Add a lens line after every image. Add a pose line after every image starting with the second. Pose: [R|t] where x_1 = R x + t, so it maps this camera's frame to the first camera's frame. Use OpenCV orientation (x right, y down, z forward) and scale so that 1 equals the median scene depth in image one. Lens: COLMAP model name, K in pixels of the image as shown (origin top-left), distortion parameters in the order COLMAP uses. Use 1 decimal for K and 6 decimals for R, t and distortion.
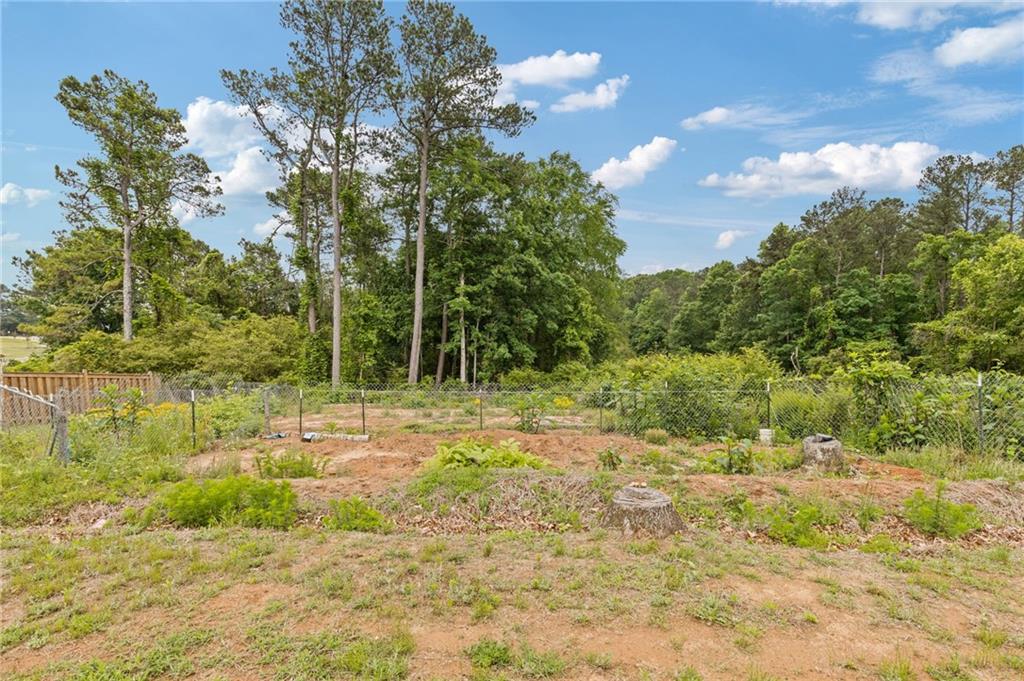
lens RADIAL K [[474.5, 0, 515.6], [0, 474.5, 375.1], [0, 0, 1]] dist [0.007167, -0.001702]
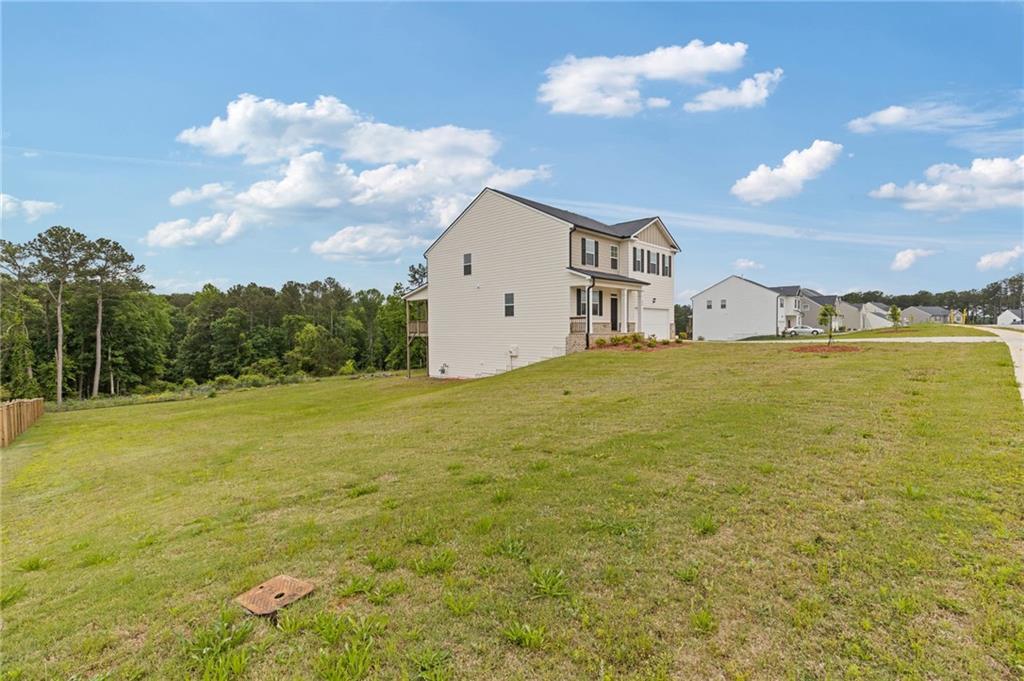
lens RADIAL K [[449.2, 0, 515.4], [0, 449.2, 340.0], [0, 0, 1]] dist [-0.011146, 0.000285]
pose [[0.389918, -0.015879, 0.920713, -0.743674], [0.083360, 0.996355, -0.018119, -0.023291], [-0.917069, 0.083815, 0.389820, -0.900242]]
